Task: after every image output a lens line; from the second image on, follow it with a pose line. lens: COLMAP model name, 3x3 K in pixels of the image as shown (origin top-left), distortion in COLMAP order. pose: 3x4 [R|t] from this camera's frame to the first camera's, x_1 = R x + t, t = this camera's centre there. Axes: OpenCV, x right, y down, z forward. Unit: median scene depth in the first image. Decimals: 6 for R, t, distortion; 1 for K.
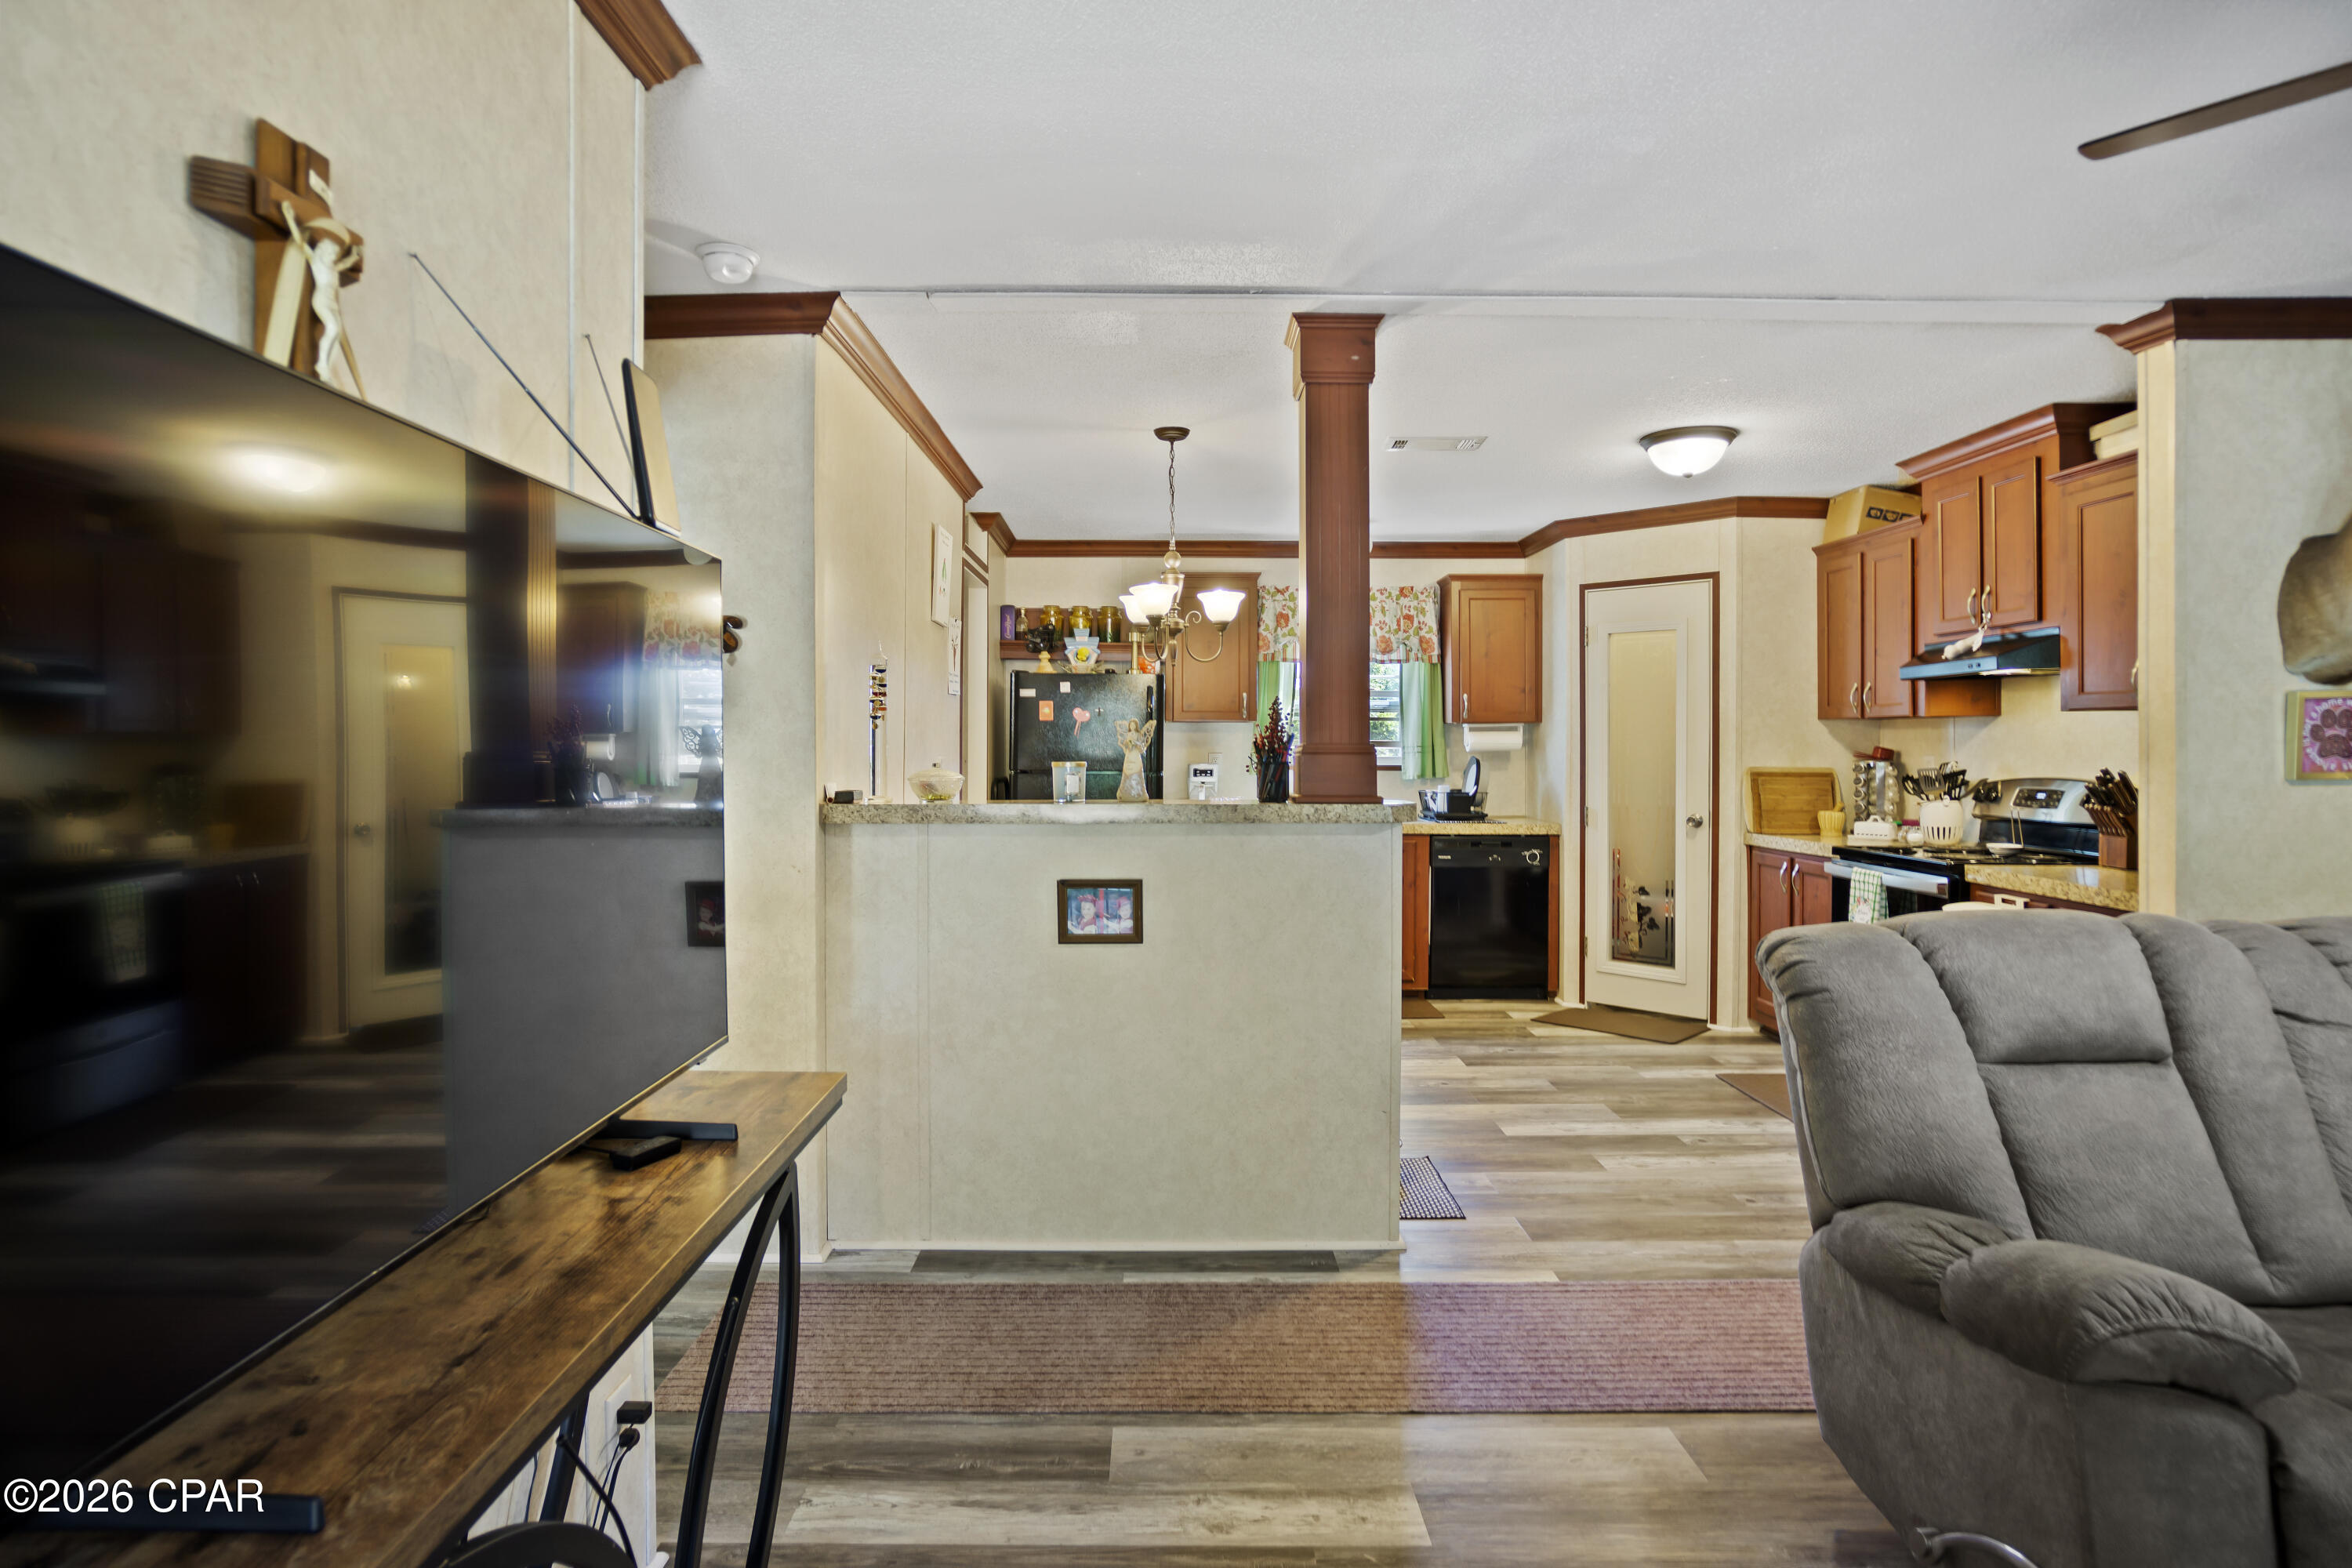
lens RADIAL K [[1272.0, 0, 1160.9], [0, 1272.0, 755.4], [0, 0, 1]] dist [-0.060440, 0.040457]
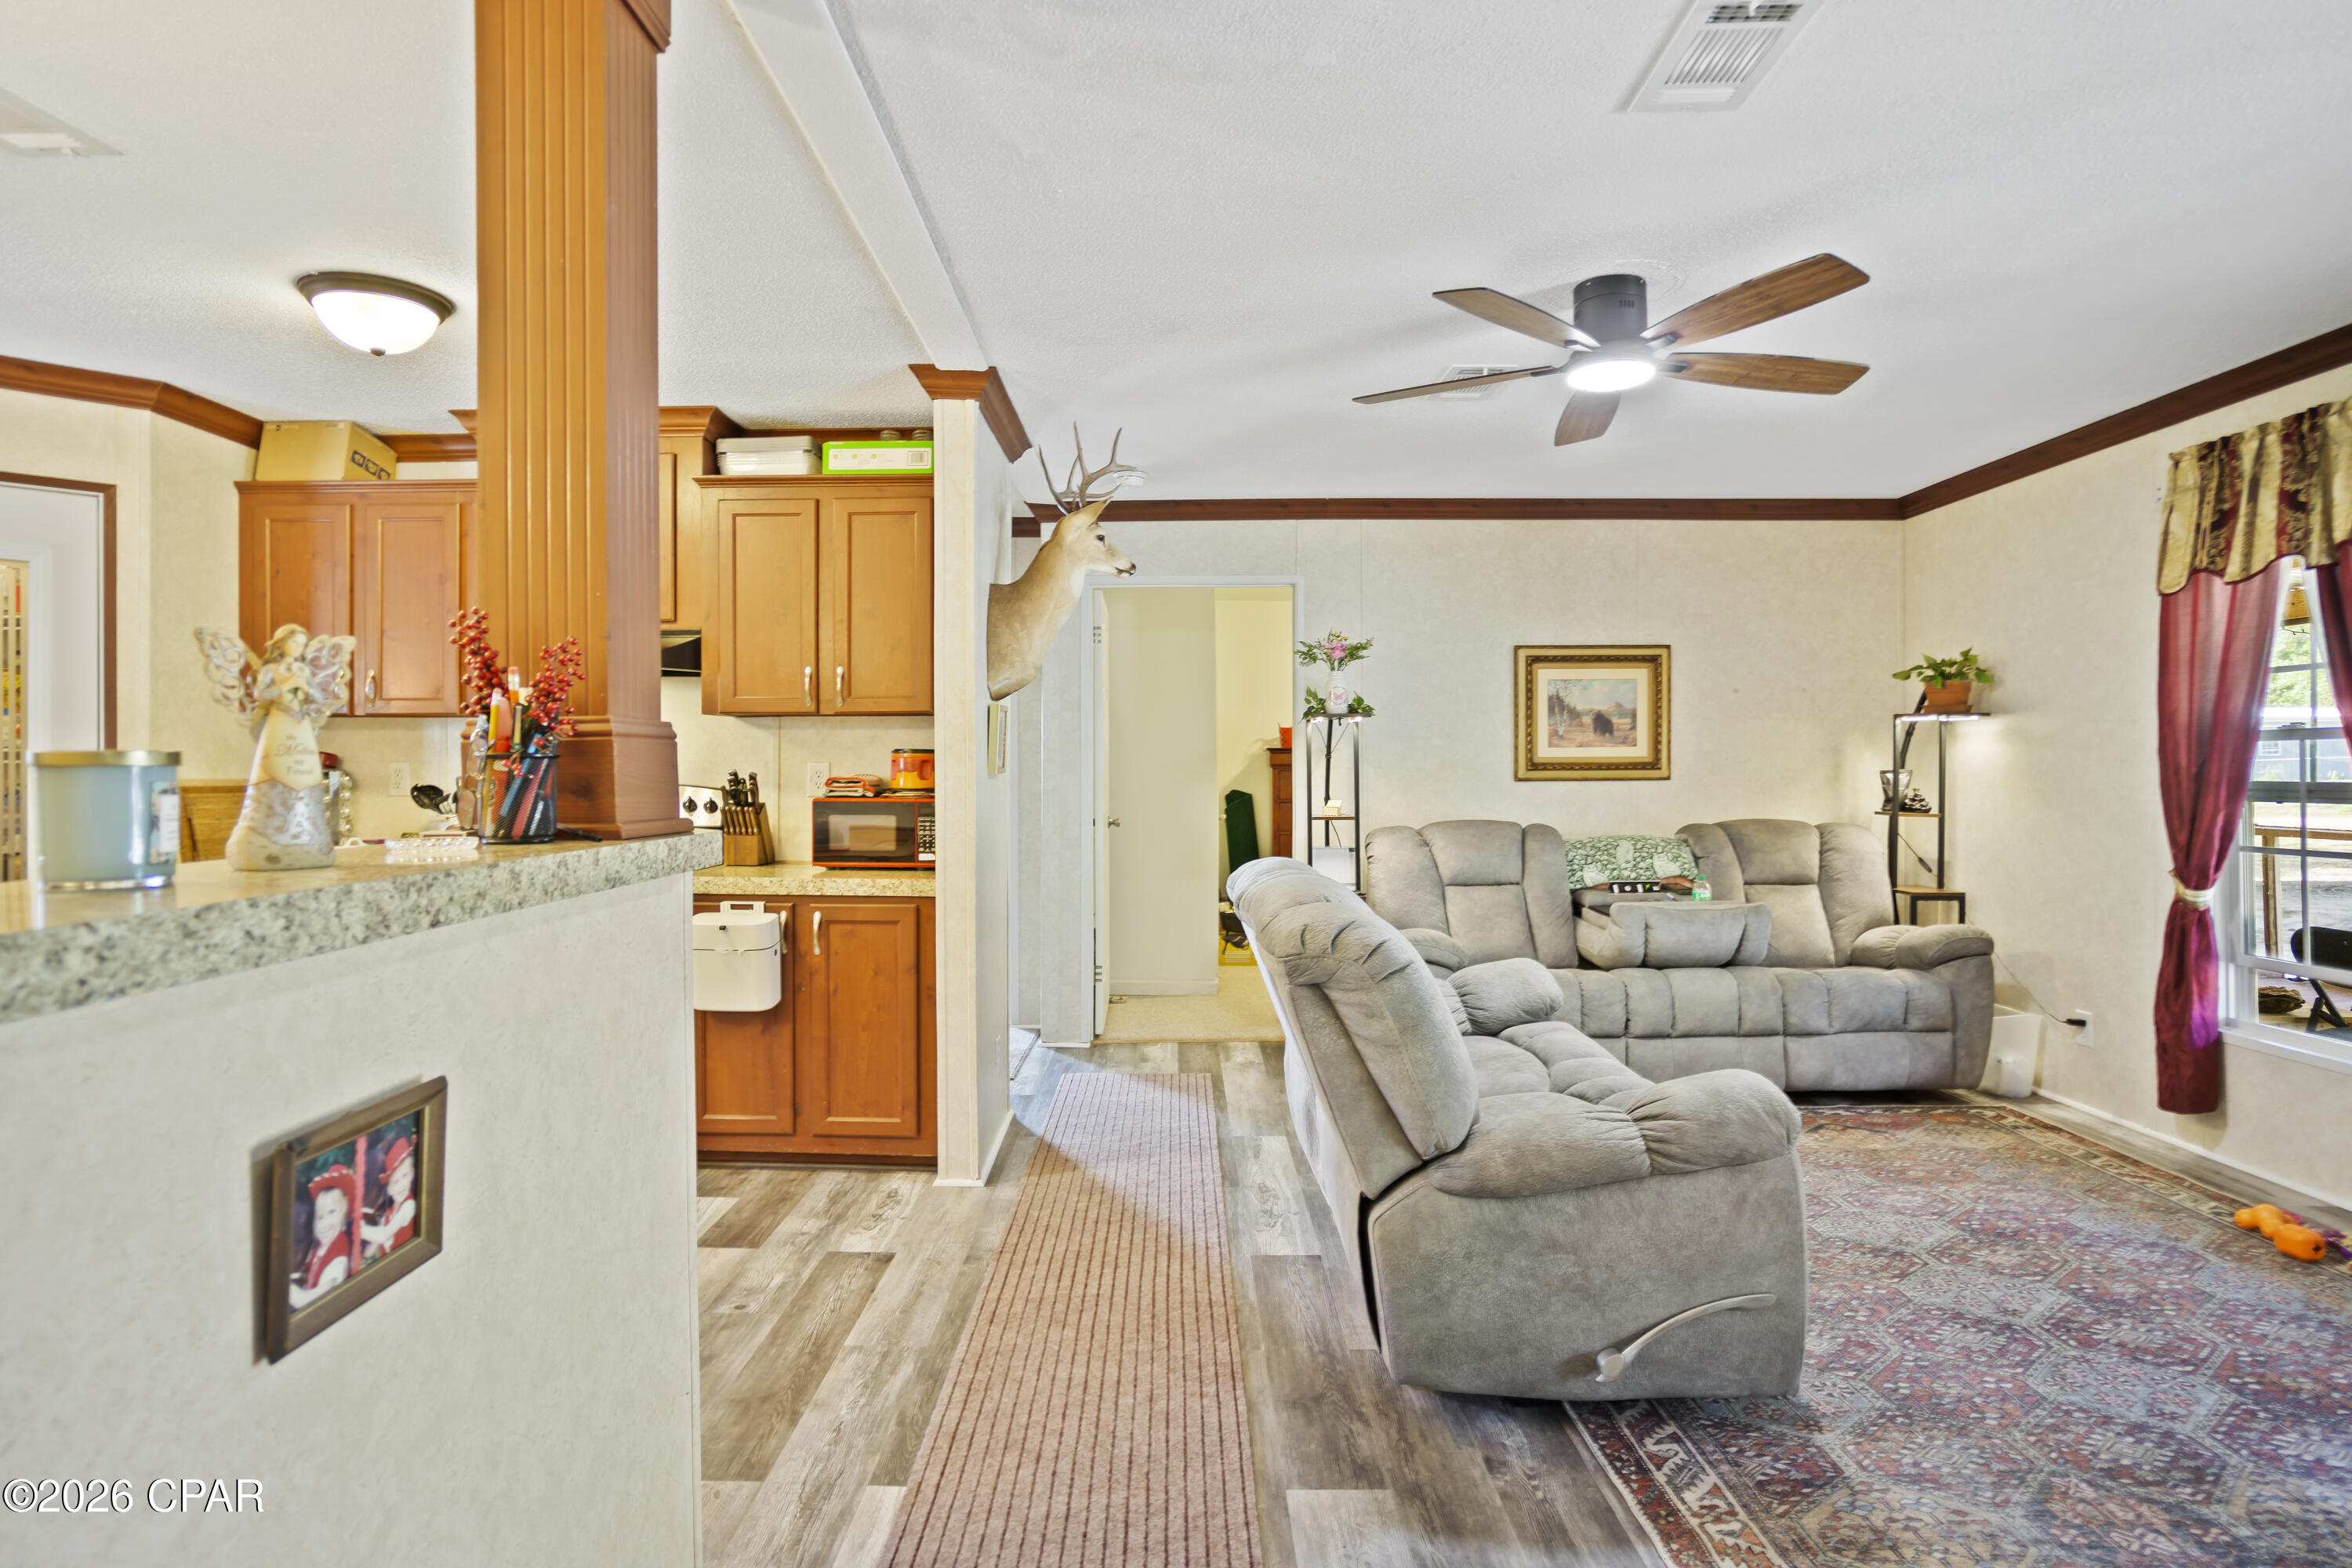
lens RADIAL K [[1272.0, 0, 1149.5], [0, 1272.0, 777.3], [0, 0, 1]] dist [-0.060440, 0.040457]
pose [[0.016634, -0.008213, 0.999828, -0.247016], [0.010016, 0.999917, 0.008047, 0.009005], [-0.999811, 0.009881, 0.016715, 0.542786]]
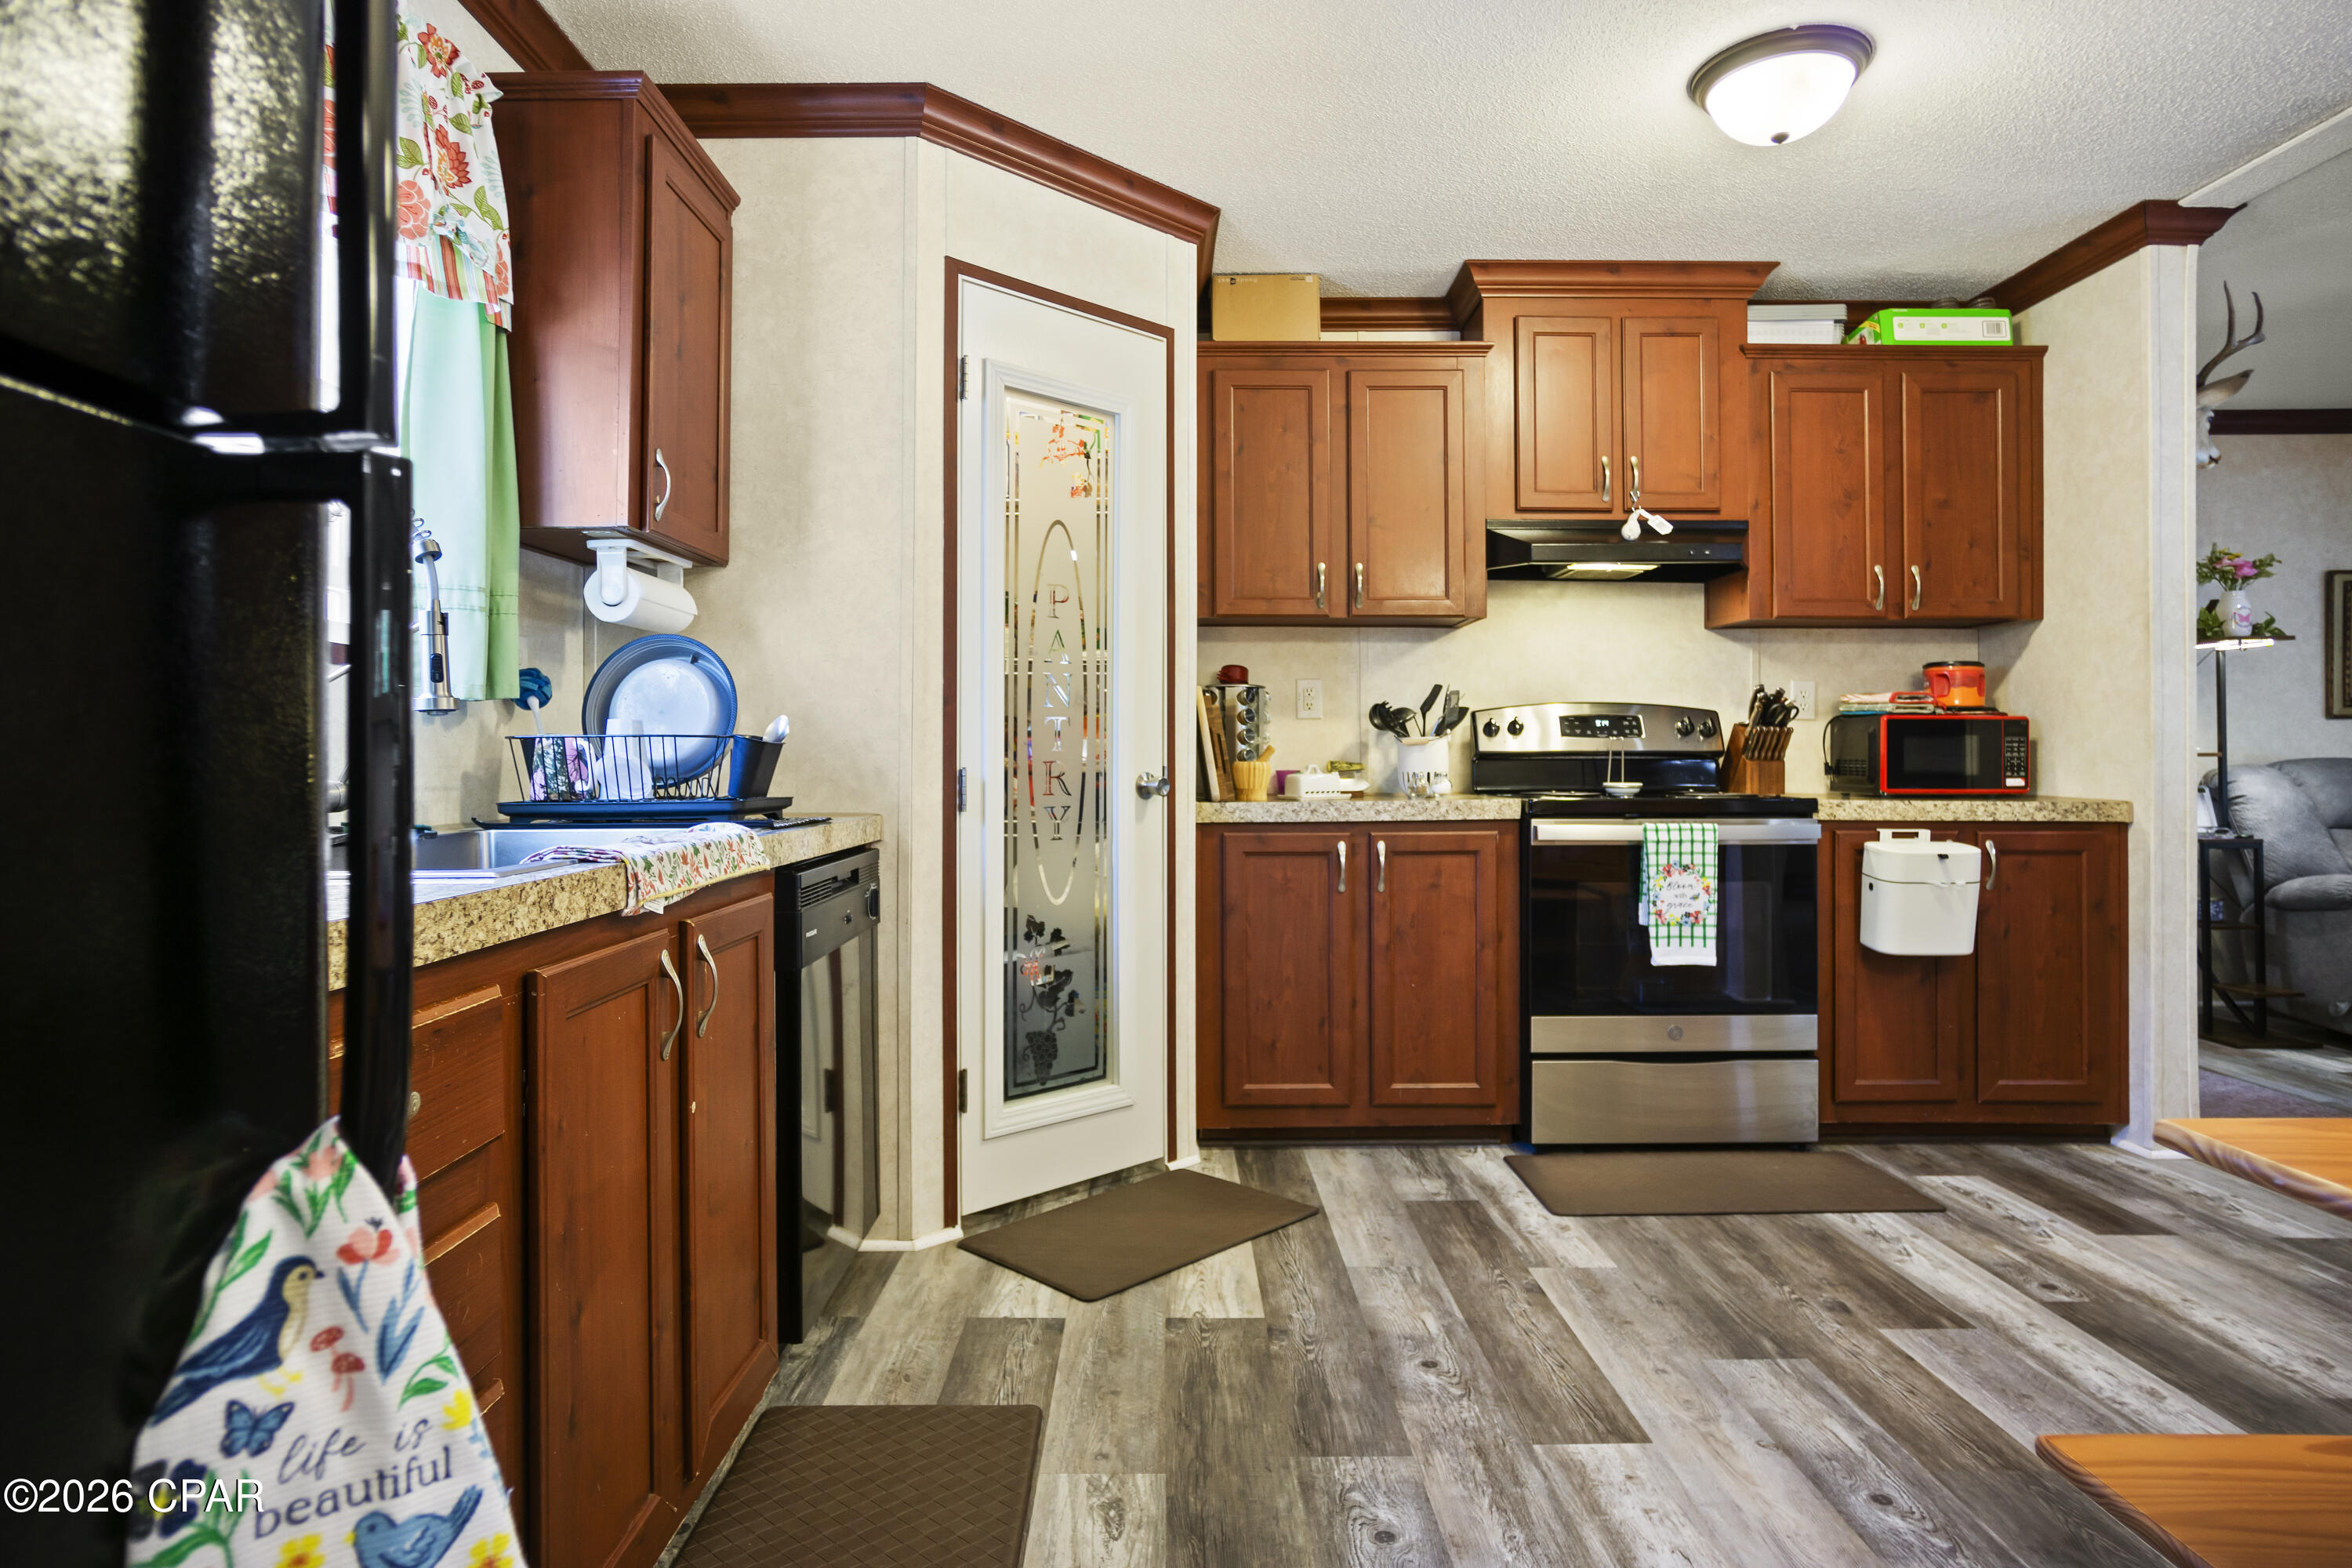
lens RADIAL K [[1272.0, 0, 1158.0], [0, 1272.0, 748.8], [0, 0, 1]] dist [-0.060440, 0.040457]
pose [[0.001978, 0.006149, 0.999979, -0.130726], [0.009351, 0.999937, -0.006168, 0.048808], [-0.999954, 0.009363, 0.001921, 1.224893]]
